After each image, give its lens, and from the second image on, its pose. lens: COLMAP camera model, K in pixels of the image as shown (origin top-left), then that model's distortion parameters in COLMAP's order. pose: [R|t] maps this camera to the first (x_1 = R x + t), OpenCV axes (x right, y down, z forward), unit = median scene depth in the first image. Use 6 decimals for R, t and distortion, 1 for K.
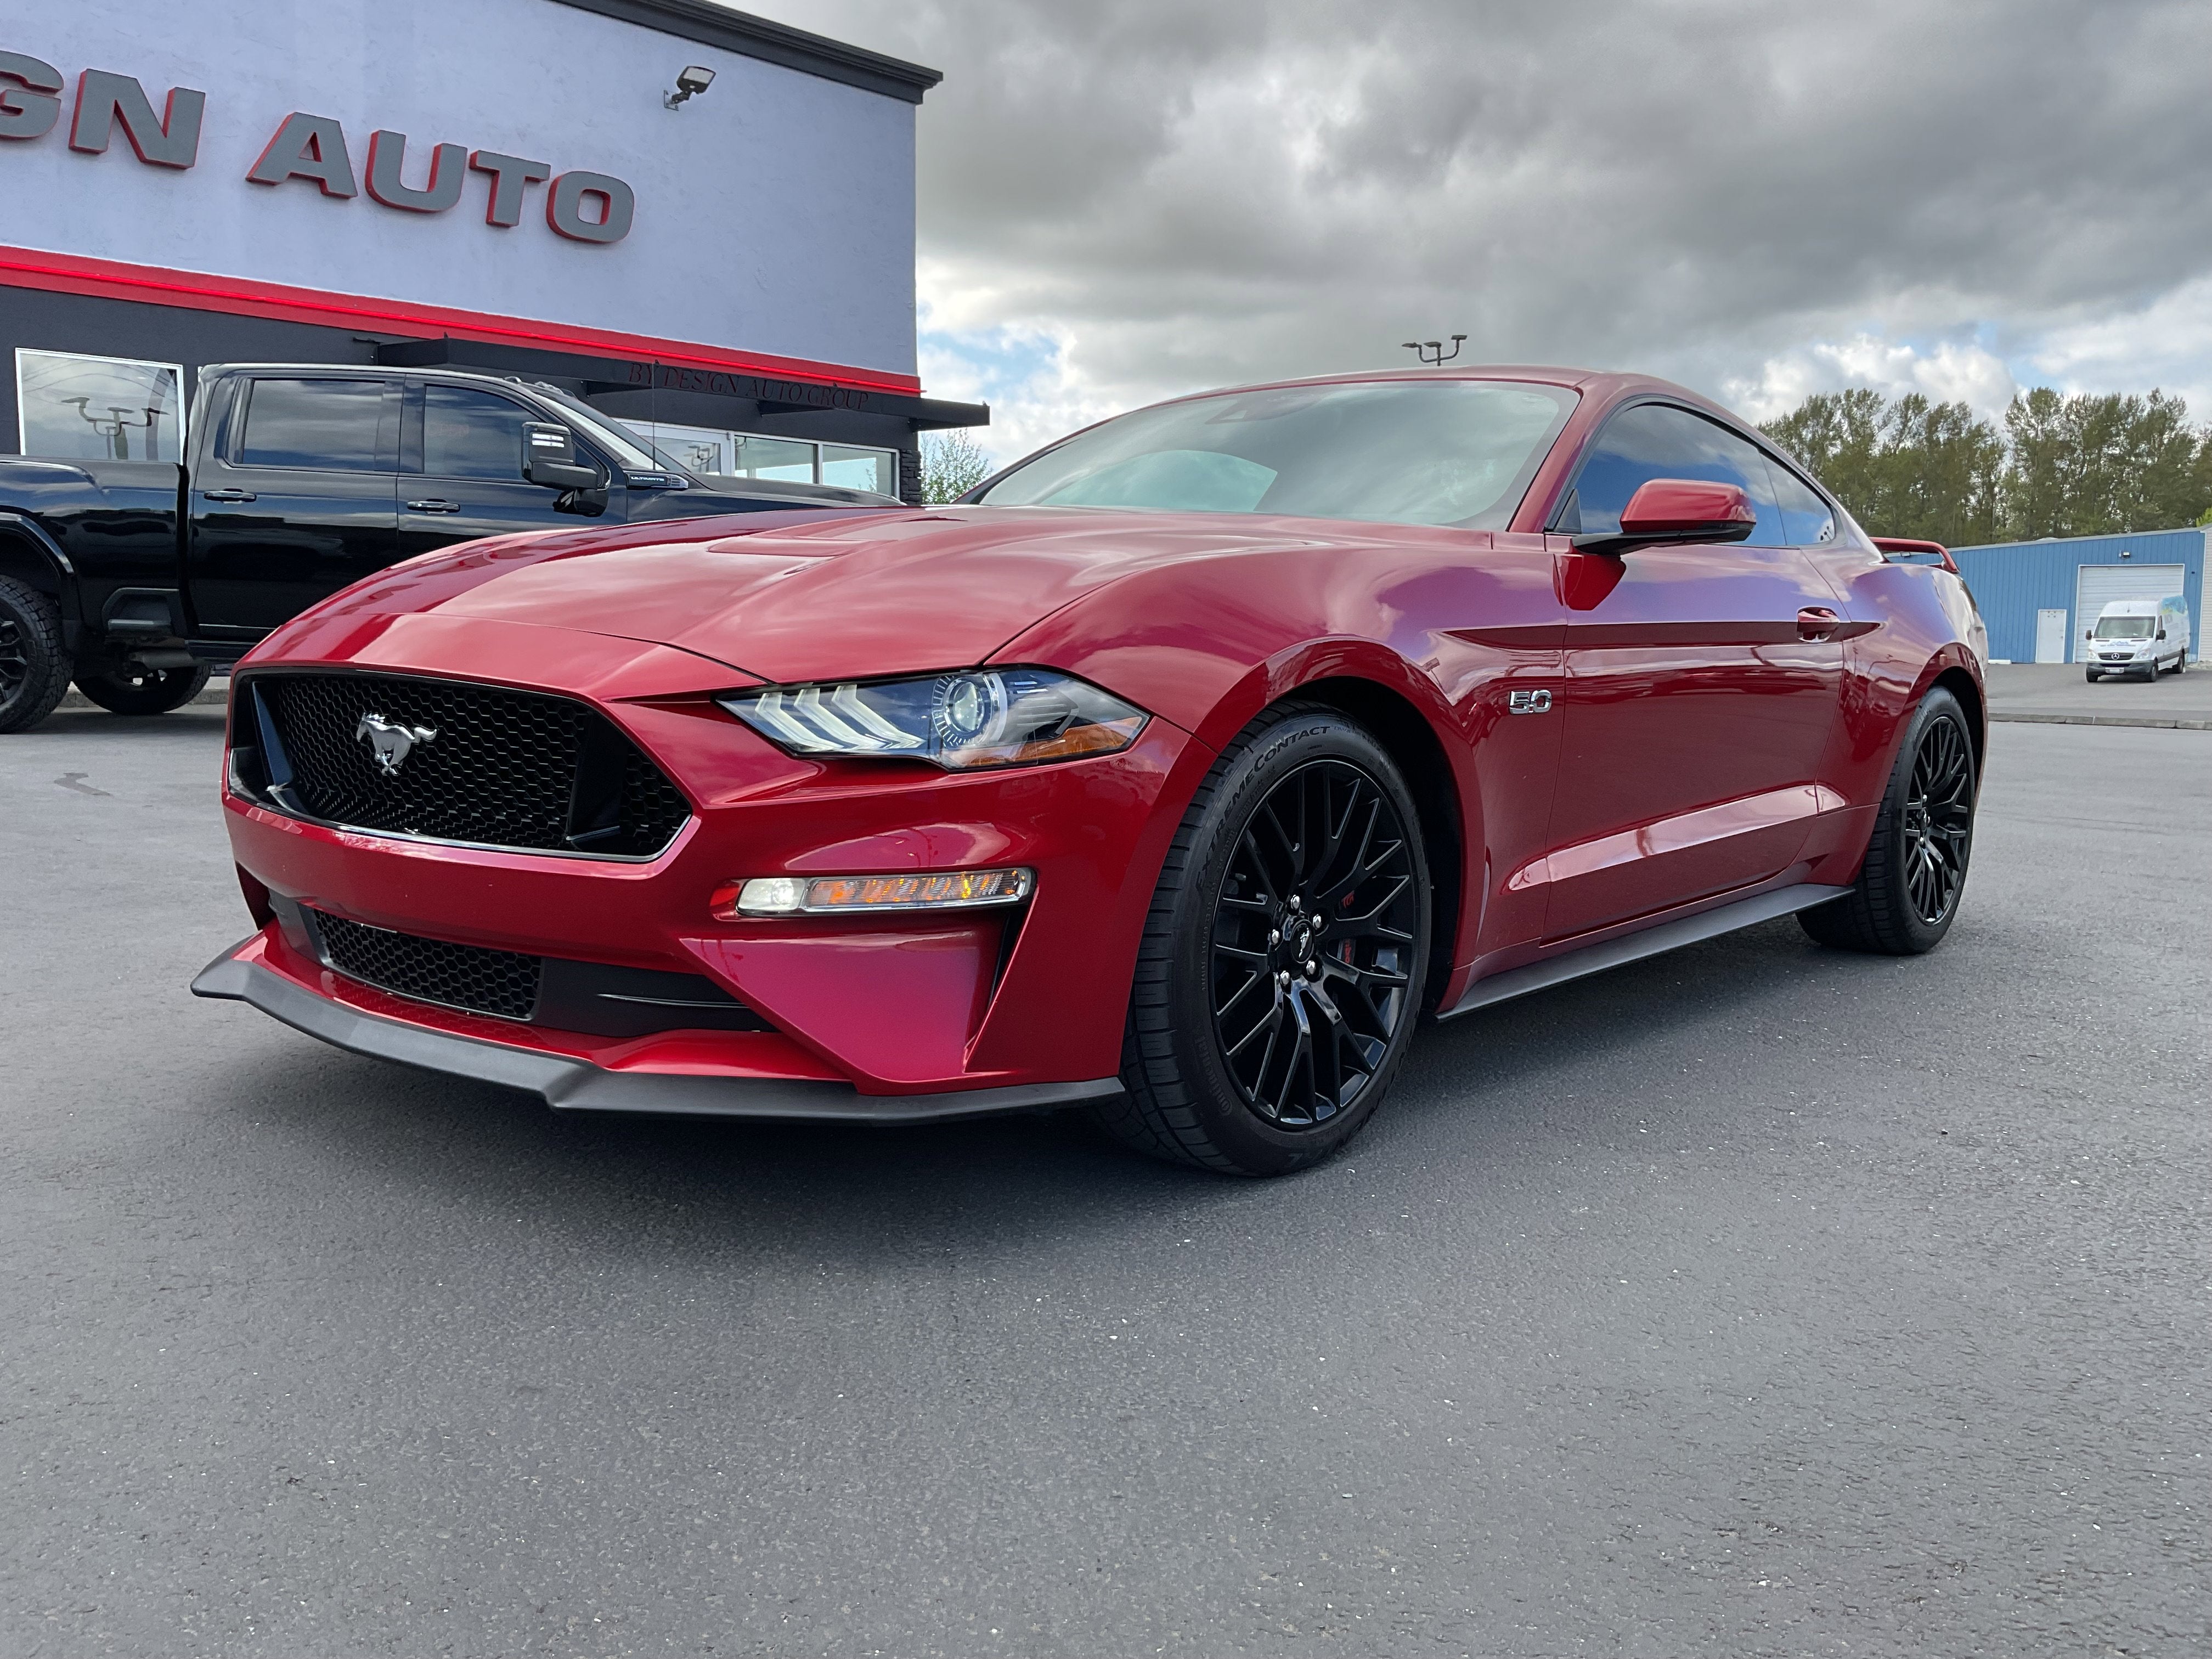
lens RADIAL K [[1858.4, 0, 1064.8], [0, 1858.4, 791.3], [0, 0, 1]] dist [0.011676, -0.045195]
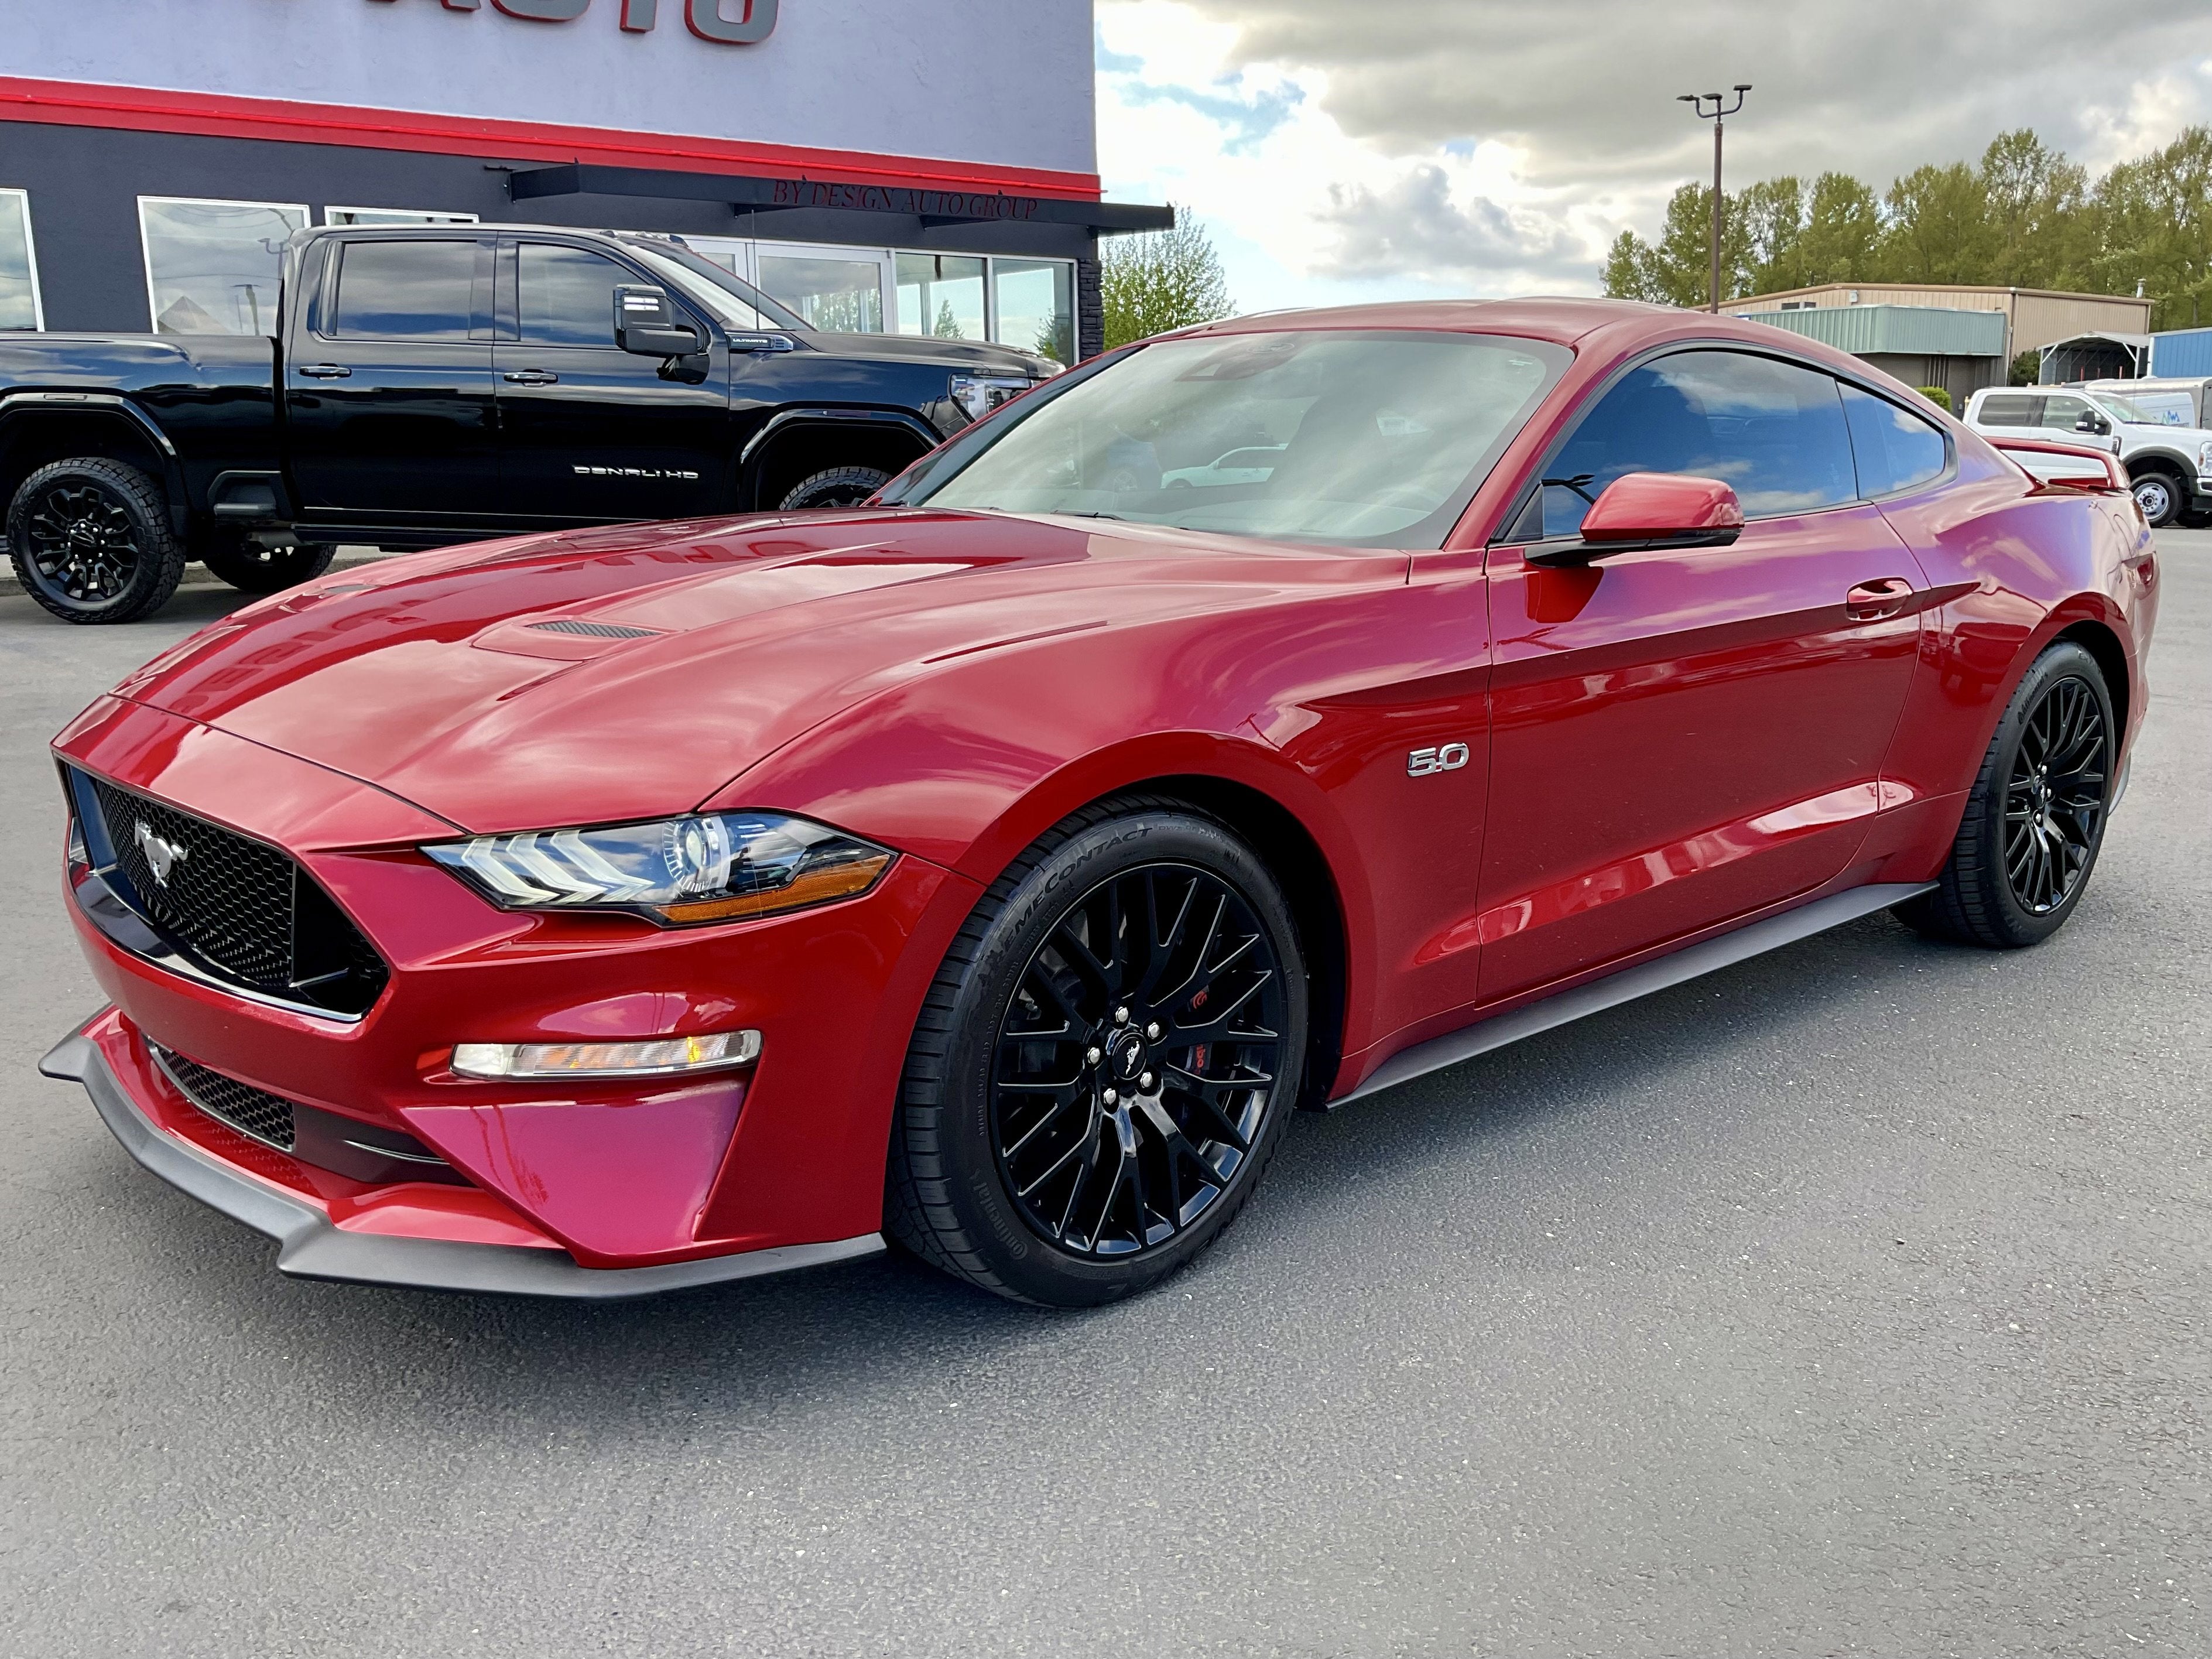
lens RADIAL K [[1975.9, 0, 1072.9], [0, 1975.9, 859.8], [0, 0, 1]] dist [0.017691, -0.067833]
pose [[0.992876, 0.003208, -0.119108, 0.173263], [0.012206, 0.991640, 0.128459, -0.113218], [0.118524, -0.128998, 0.984536, 0.039364]]
